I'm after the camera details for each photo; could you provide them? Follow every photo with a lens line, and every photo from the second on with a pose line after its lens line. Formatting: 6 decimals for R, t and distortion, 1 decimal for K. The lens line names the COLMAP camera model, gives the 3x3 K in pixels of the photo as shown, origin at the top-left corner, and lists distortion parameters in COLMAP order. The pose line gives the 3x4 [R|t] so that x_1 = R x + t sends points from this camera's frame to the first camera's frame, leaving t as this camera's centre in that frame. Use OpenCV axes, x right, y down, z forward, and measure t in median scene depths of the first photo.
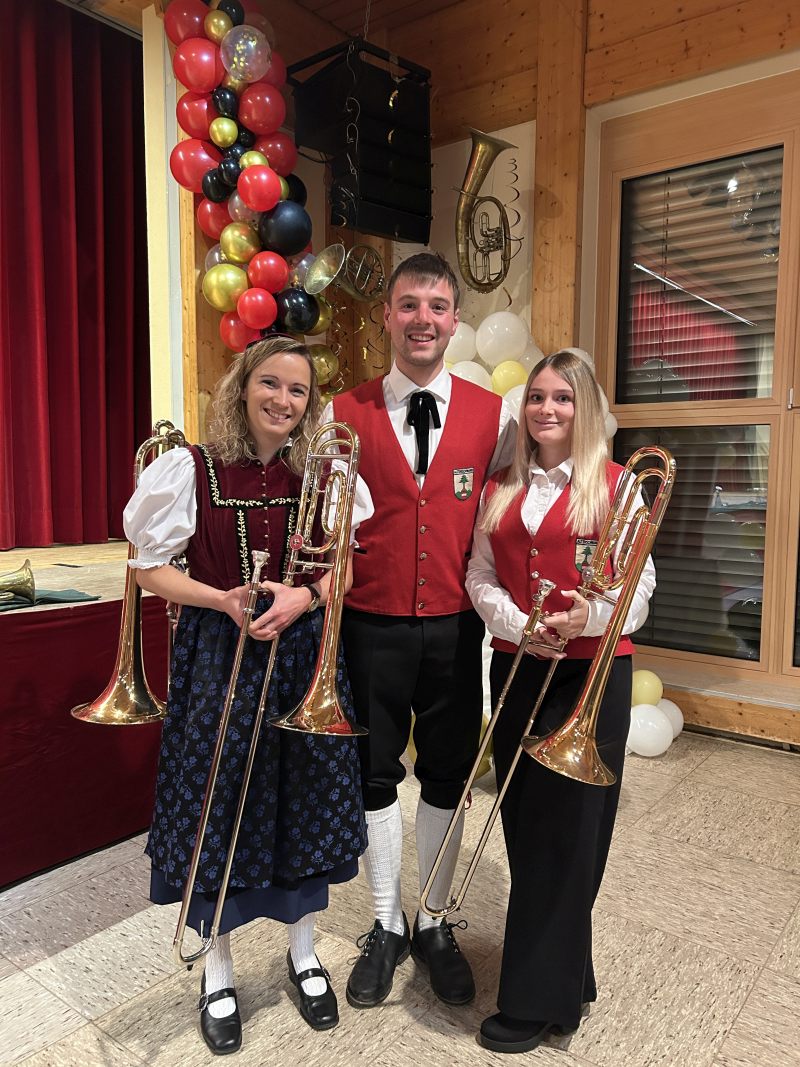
lens RADIAL K [[799.8, 0, 404.9], [0, 799.8, 538.4], [0, 0, 1]] dist [0.042235, -0.036419]
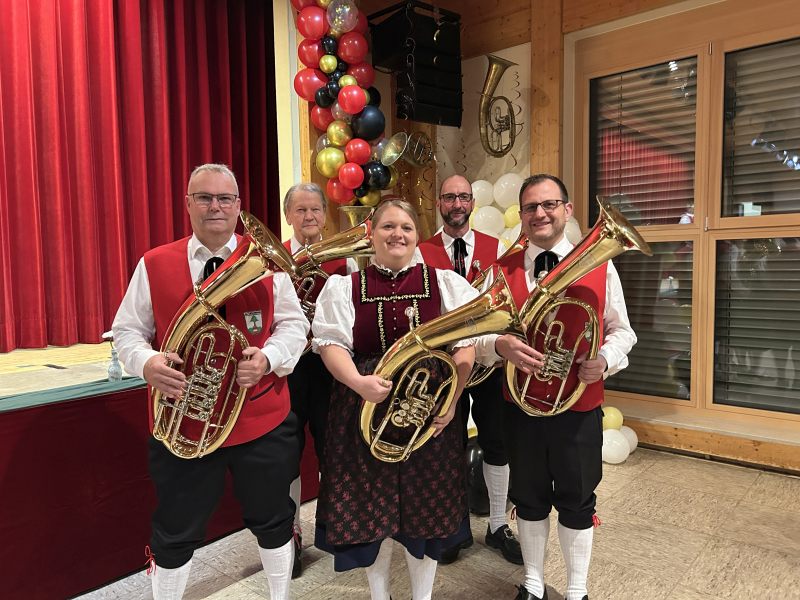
lens RADIAL K [[599.9, 0, 409.5], [0, 599.9, 310.0], [0, 0, 1]] dist [0.059167, -0.059841]
pose [[0.998361, -0.018435, -0.054171, -0.012981], [0.018079, 0.999812, -0.007066, -0.015739], [0.054291, 0.006075, 0.998507, -0.149095]]
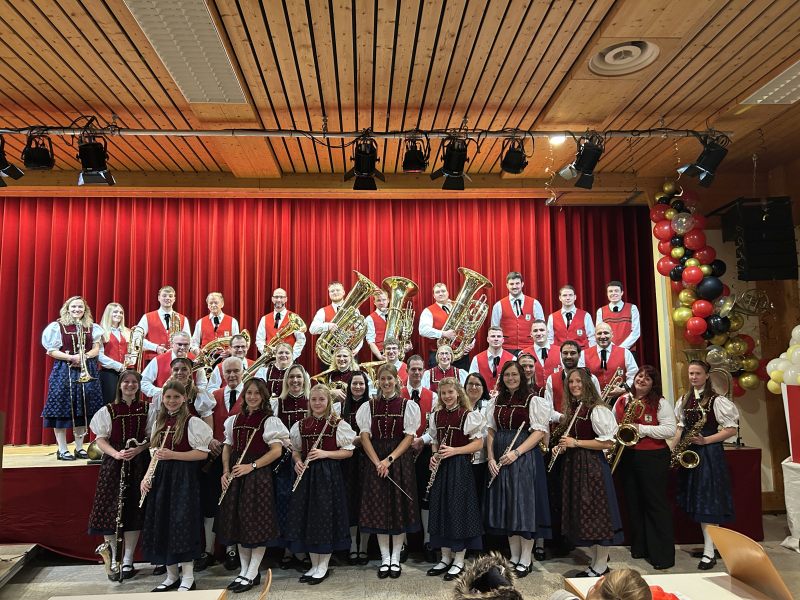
lens RADIAL K [[599.9, 0, 409.5], [0, 599.9, 310.0], [0, 0, 1]] dist [0.059167, -0.059841]
pose [[0.655712, -0.098588, -0.748546, 0.526060], [-0.040518, 0.985414, -0.165278, -0.023515], [0.753923, 0.138705, 0.642154, -0.635479]]
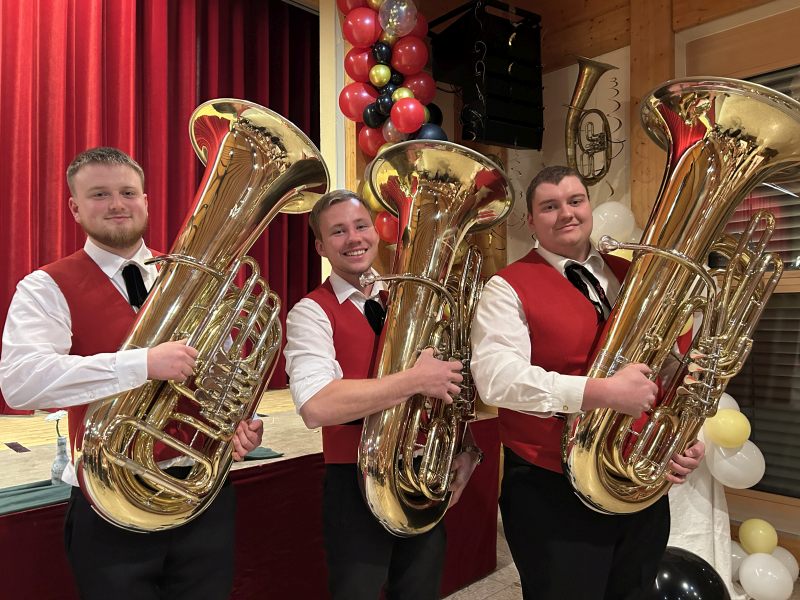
lens RADIAL K [[599.6, 0, 403.6], [0, 599.6, 307.6], [0, 0, 1]] dist [0.042235, -0.036419]
pose [[0.987569, -0.014527, -0.156516, -0.040126], [-0.000333, 0.995525, -0.094499, -0.040961], [0.157188, 0.093376, 0.983144, 0.089278]]
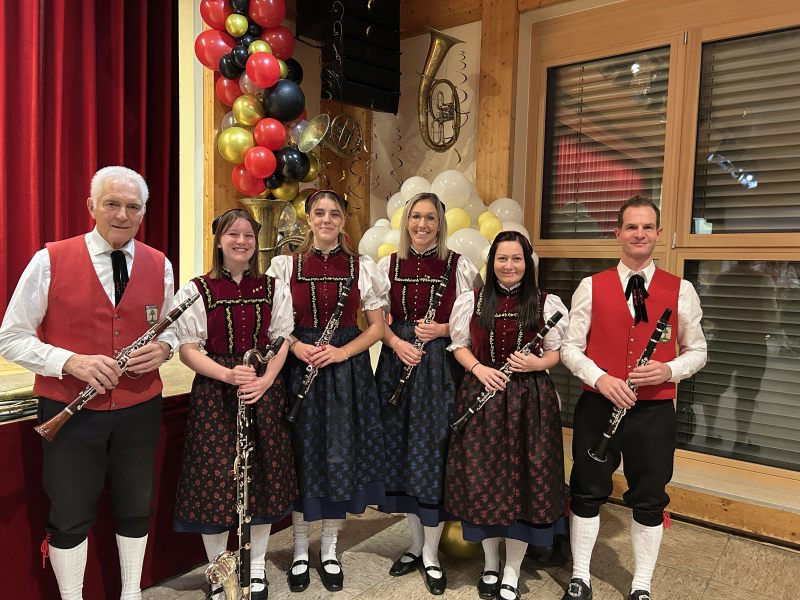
lens RADIAL K [[599.6, 0, 403.6], [0, 599.6, 307.6], [0, 0, 1]] dist [0.042235, -0.036419]
pose [[0.999747, 0.018303, 0.013088, 0.034444], [-0.018107, 0.999724, -0.014988, -0.042863], [-0.013359, 0.014747, 0.999802, 0.039185]]
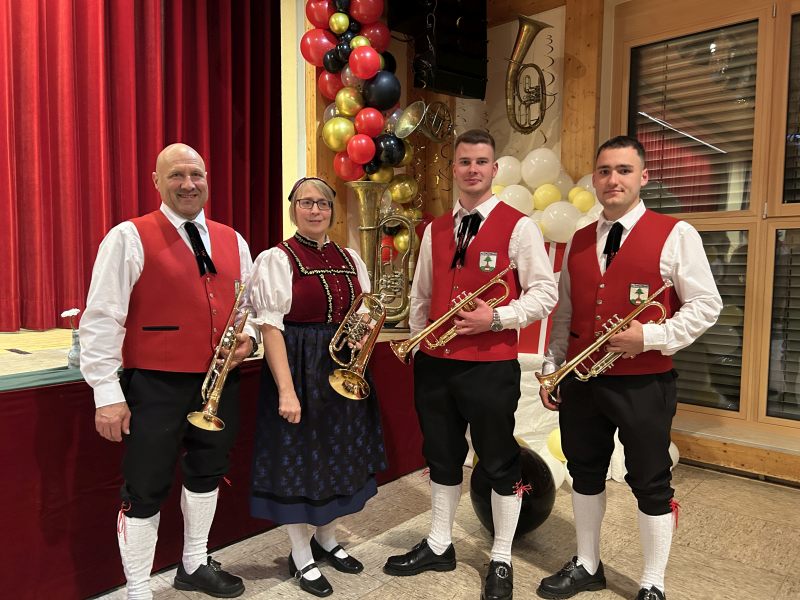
lens RADIAL K [[597.9, 0, 399.7], [0, 597.9, 307.9], [0, 0, 1]] dist [0.057049, -0.056189]
pose [[0.996850, 0.006662, -0.079033, -0.032867], [-0.007704, 0.999887, -0.012886, 0.001483], [0.078938, 0.013454, 0.996789, -0.024485]]
